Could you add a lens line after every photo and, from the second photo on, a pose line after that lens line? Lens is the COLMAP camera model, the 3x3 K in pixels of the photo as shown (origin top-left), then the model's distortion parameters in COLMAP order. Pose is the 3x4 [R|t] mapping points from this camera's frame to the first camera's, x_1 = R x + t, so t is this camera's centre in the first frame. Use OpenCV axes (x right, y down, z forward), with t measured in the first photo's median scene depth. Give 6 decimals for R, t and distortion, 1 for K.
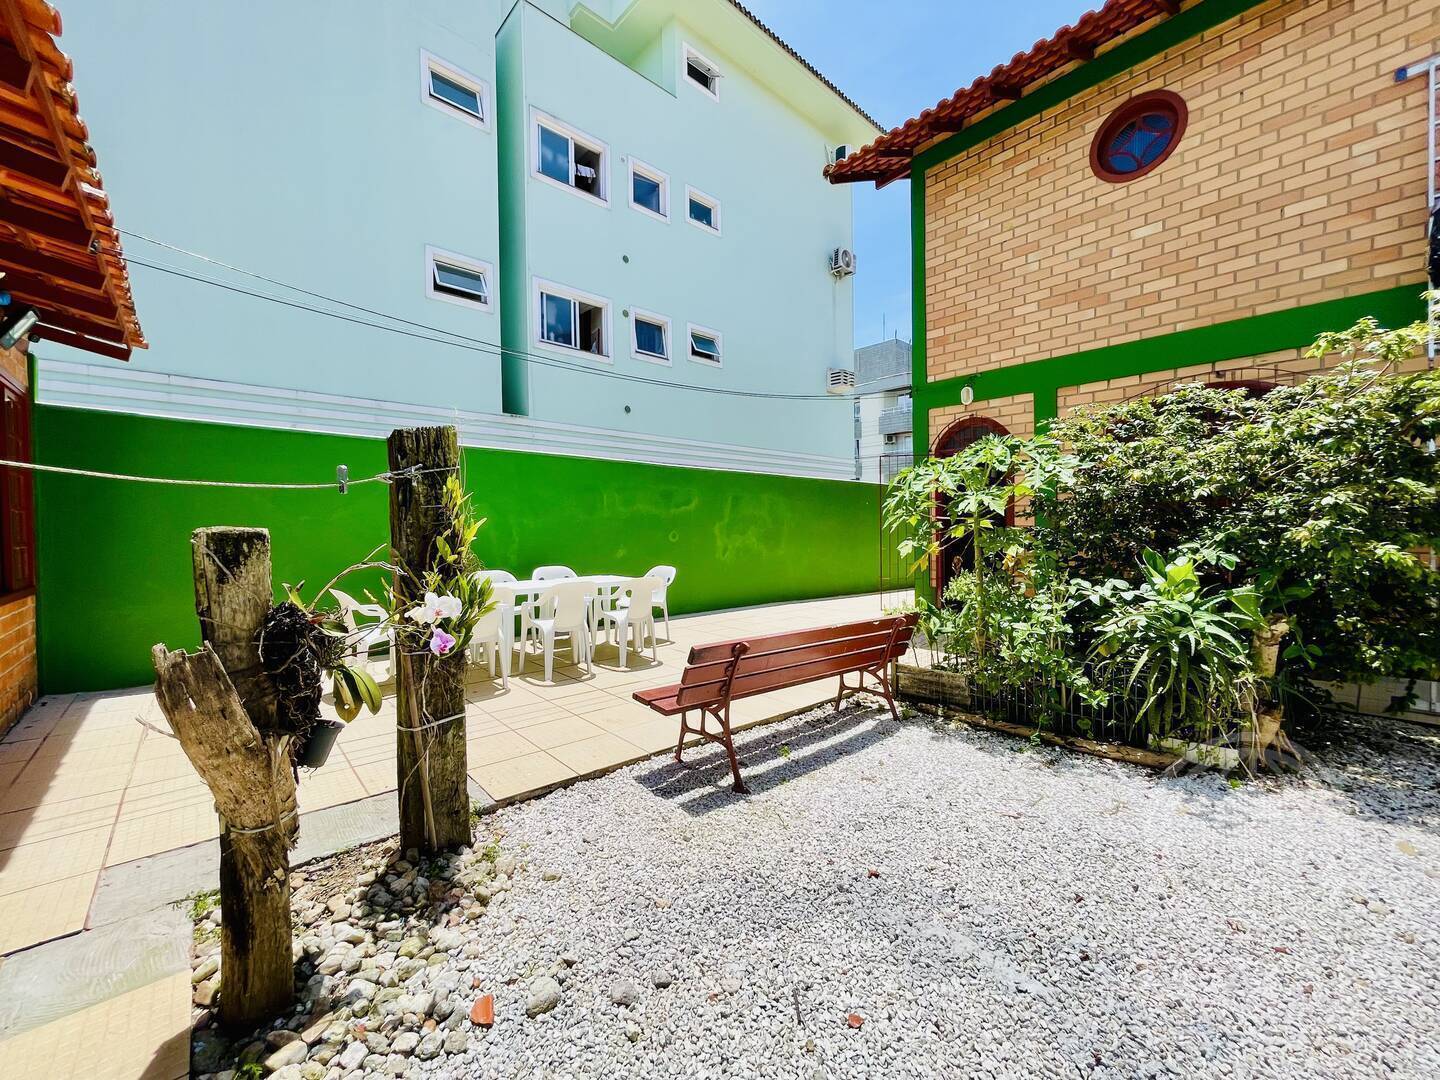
lens RADIAL K [[582.2, 0, 721.5], [0, 582.2, 536.5], [0, 0, 1]] dist [0.002742, 0.000685]
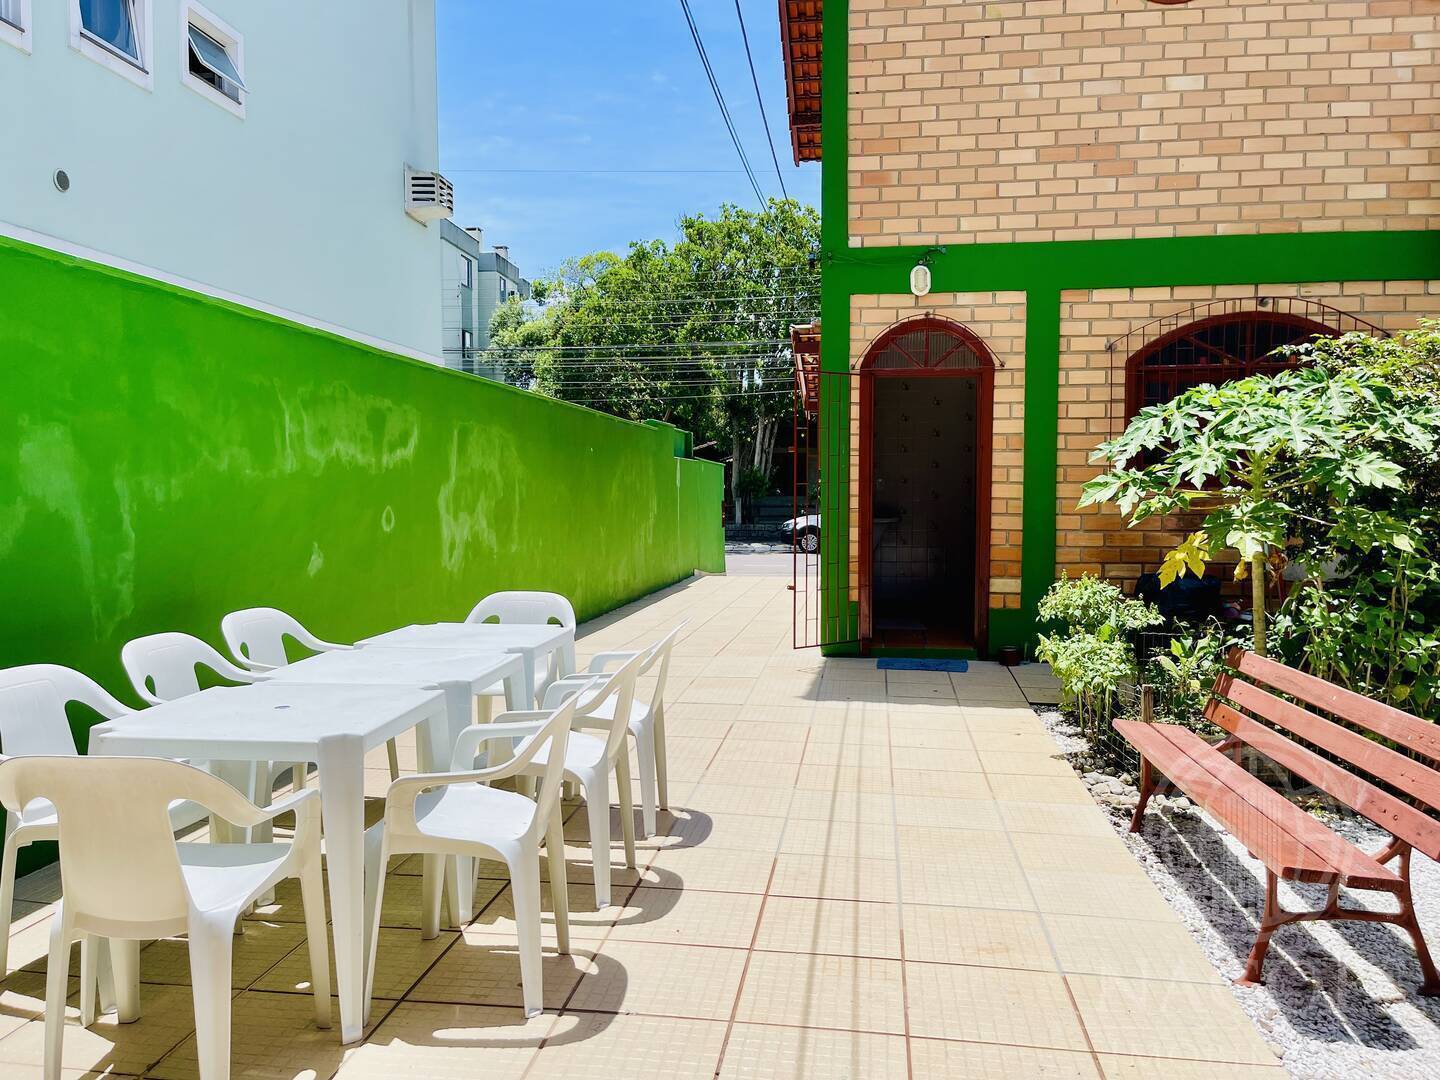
lens RADIAL K [[1070.9, 0, 721.1], [0, 1070.9, 538.7], [0, 0, 1]] dist [0.037680, -0.014044]
pose [[0.763097, -0.023129, 0.645870, -0.464382], [0.002483, 0.999457, 0.032858, -0.012798], [-0.646279, -0.023470, 0.762740, 0.286665]]
